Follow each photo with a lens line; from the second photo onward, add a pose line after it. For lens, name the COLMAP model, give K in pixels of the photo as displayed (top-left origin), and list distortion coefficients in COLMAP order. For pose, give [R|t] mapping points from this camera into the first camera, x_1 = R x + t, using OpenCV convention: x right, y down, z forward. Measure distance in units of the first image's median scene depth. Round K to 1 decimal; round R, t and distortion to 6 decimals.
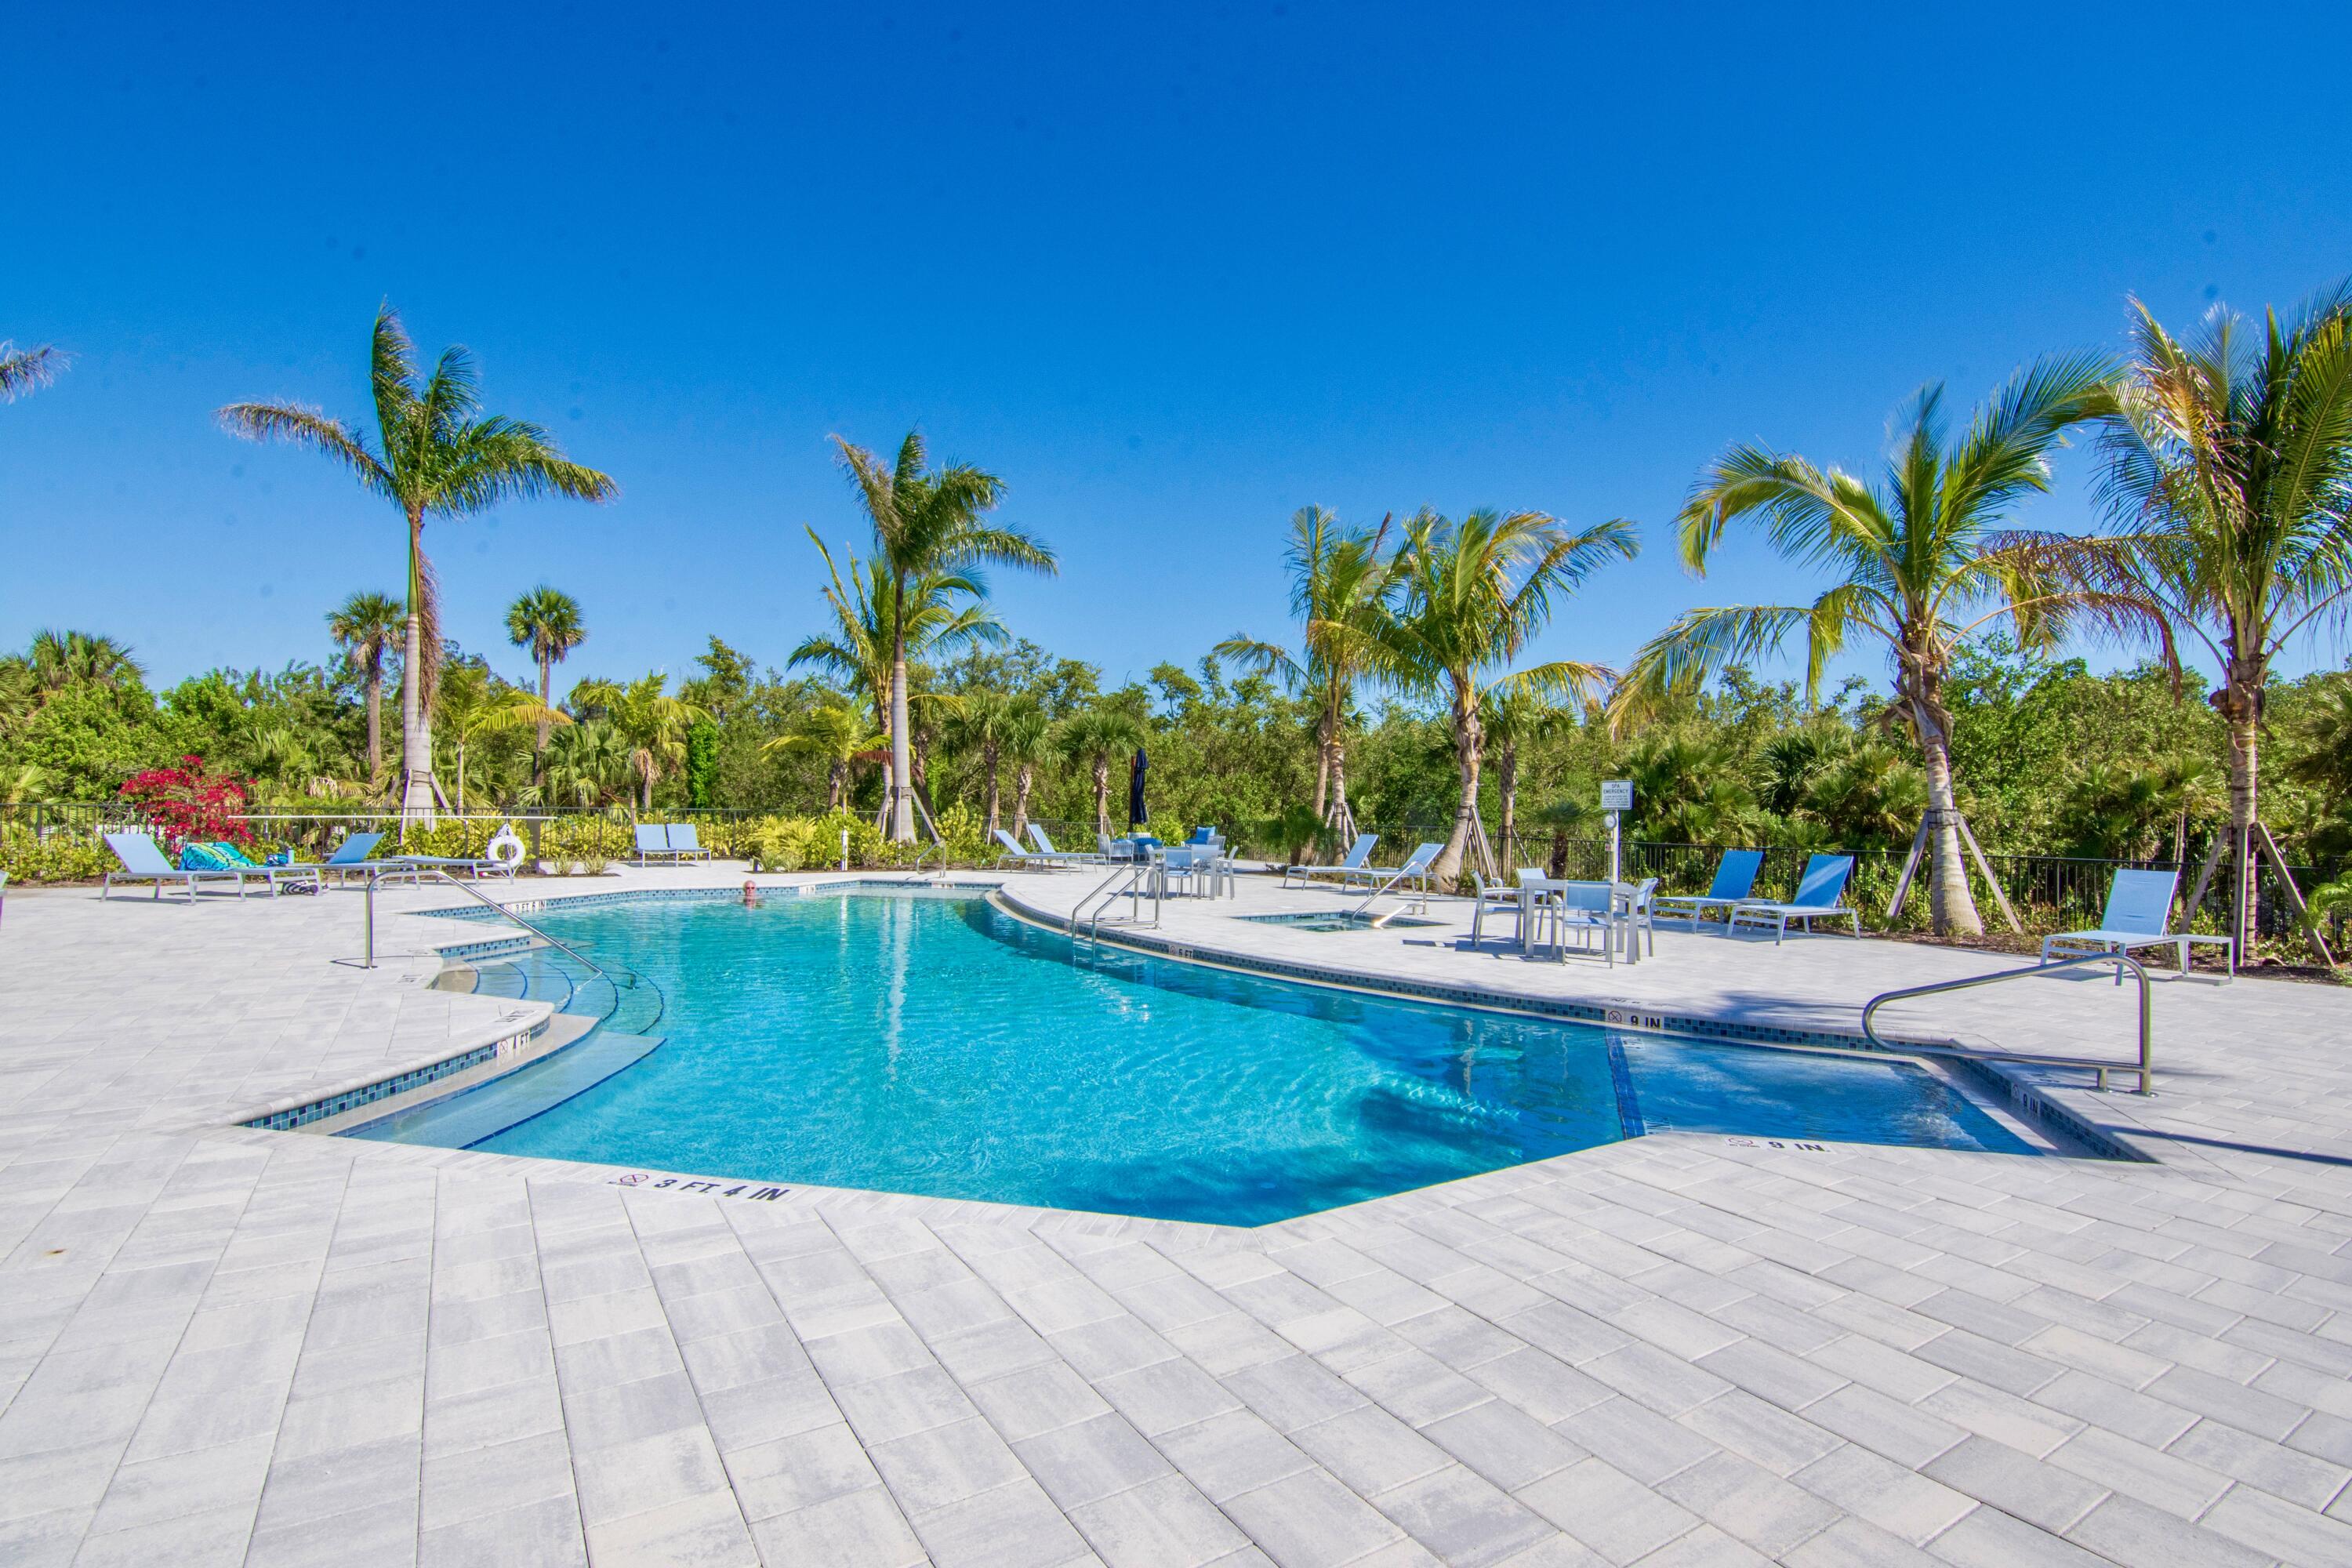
lens RADIAL K [[1139.6, 0, 1174.8], [0, 1139.6, 779.1], [0, 0, 1]] dist [-0.004997, -0.014102]
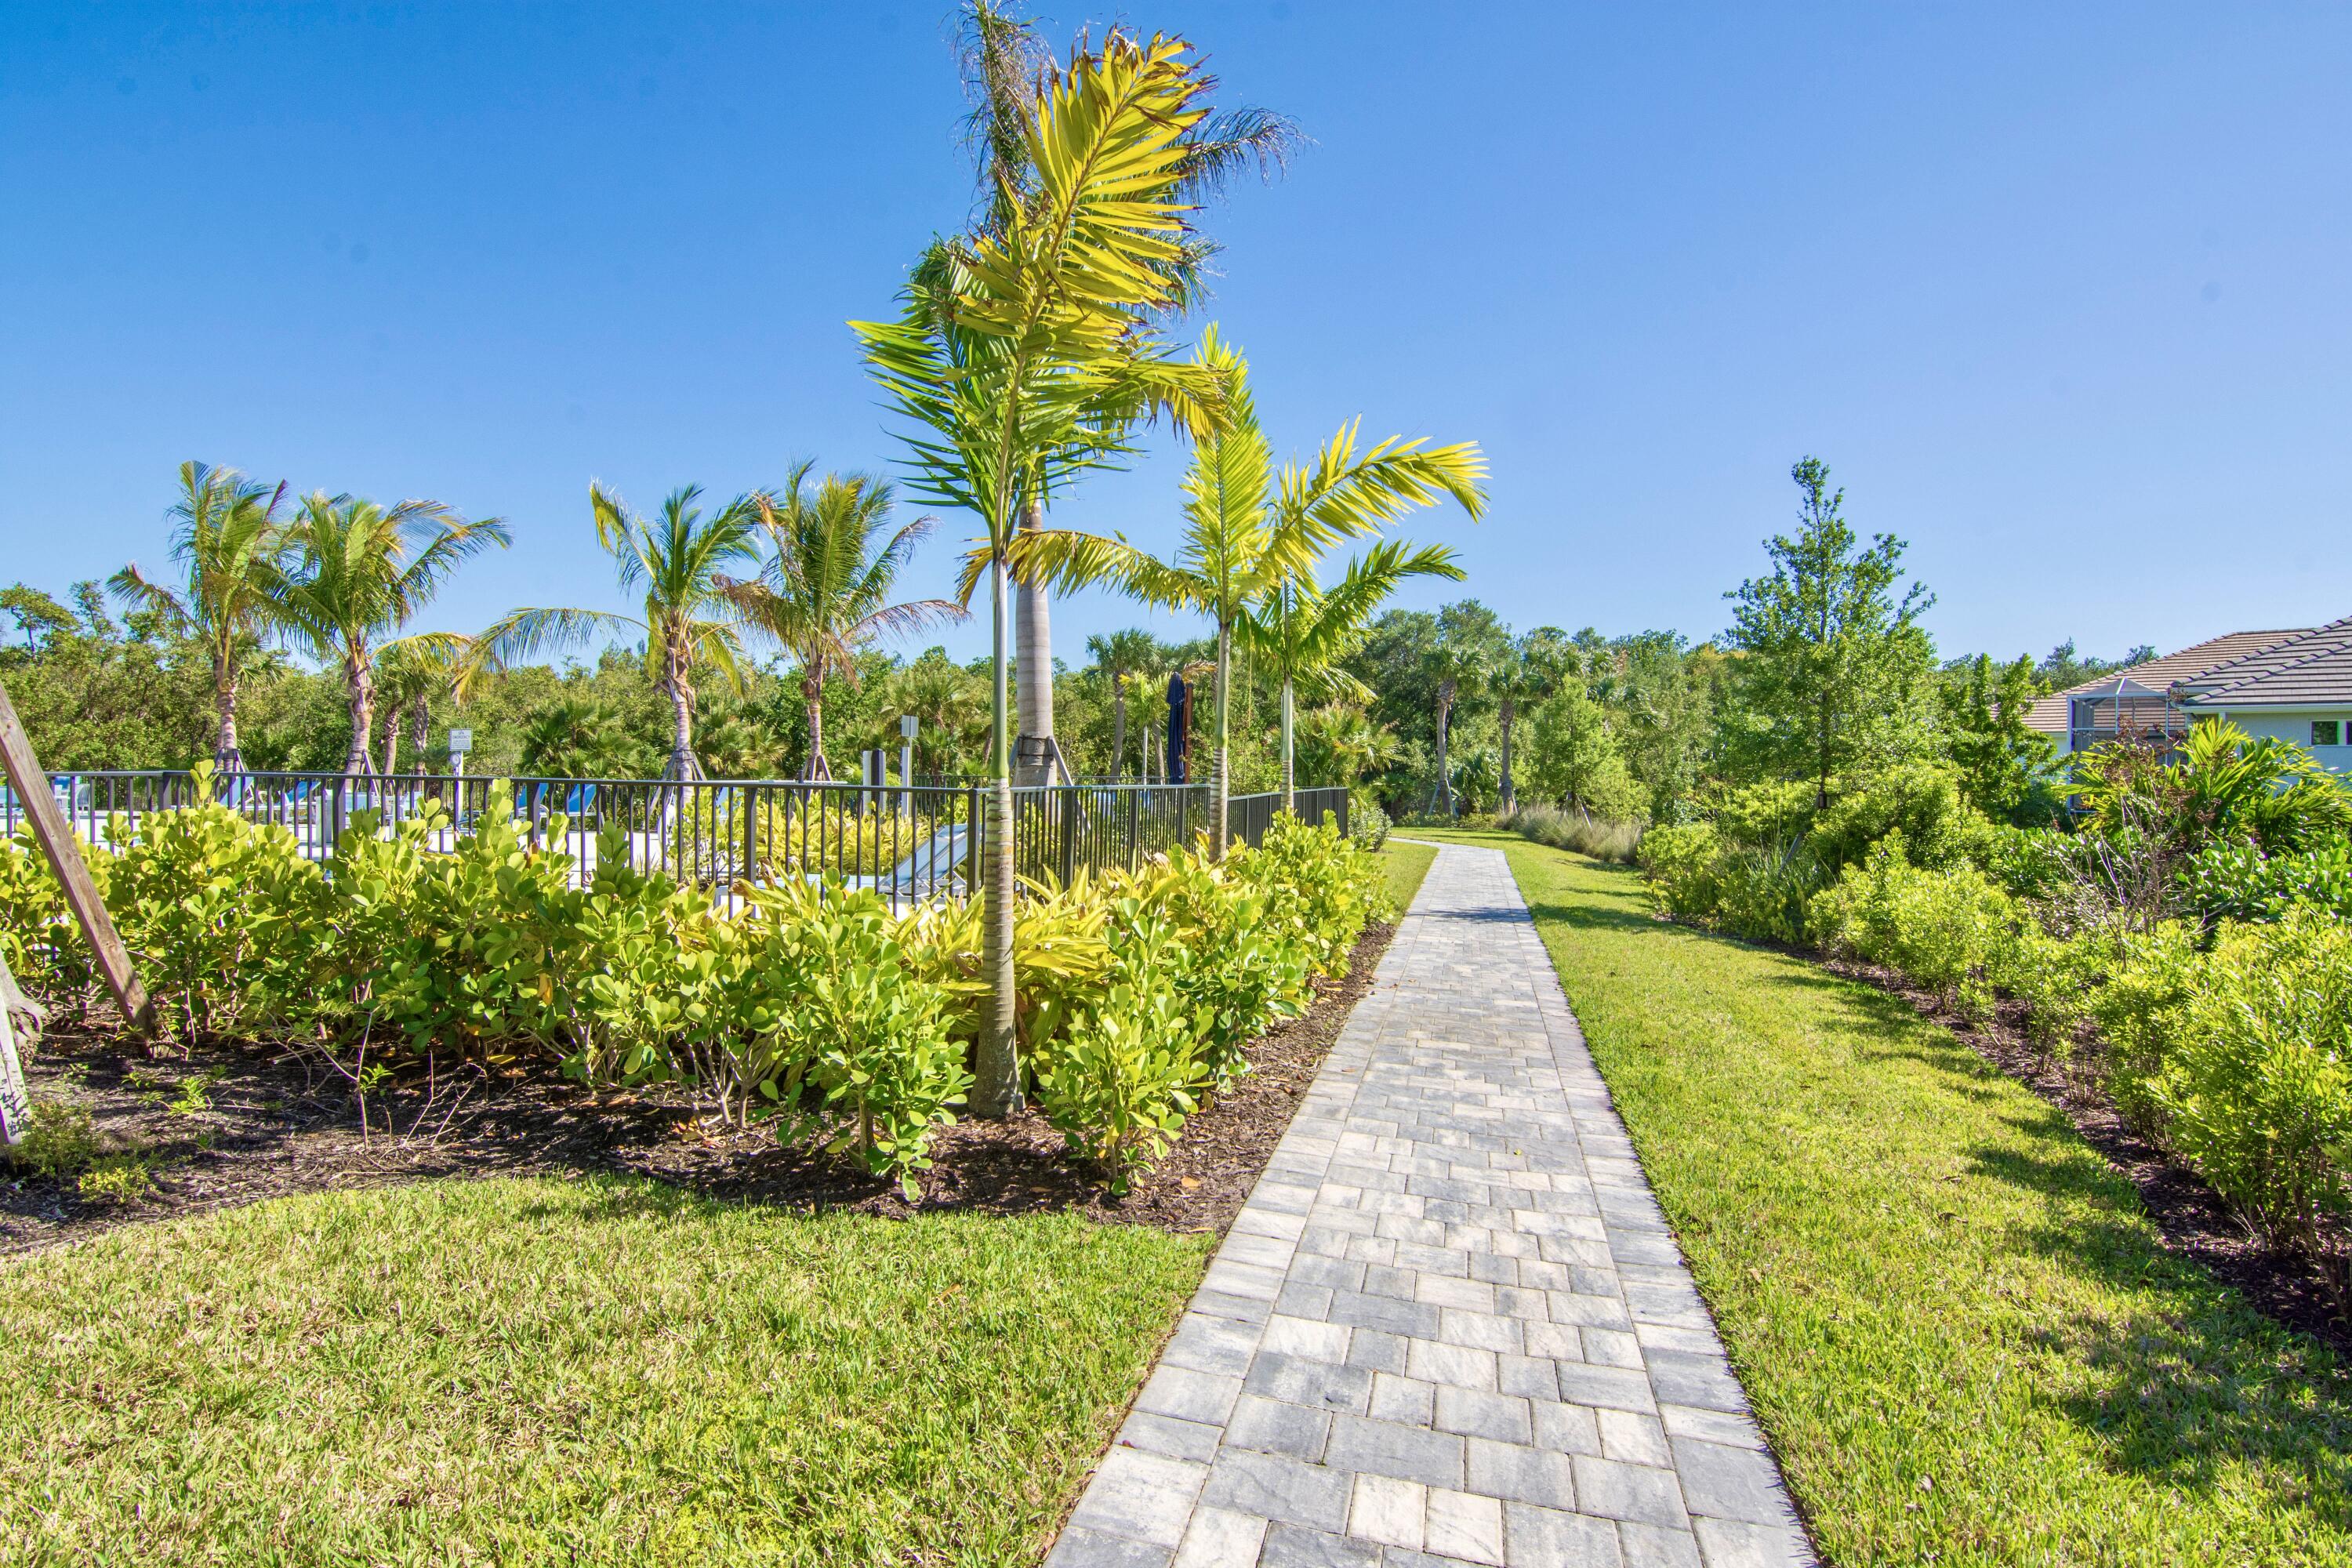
lens RADIAL K [[1215.9, 0, 1183.4], [0, 1215.9, 800.8], [0, 0, 1]] dist [0.002479, -0.009882]
pose [[0.737080, -0.026741, 0.675277, 0.028971], [-0.010429, 0.998648, 0.050930, 0.002306], [-0.675725, -0.044582, 0.735804, -0.358827]]
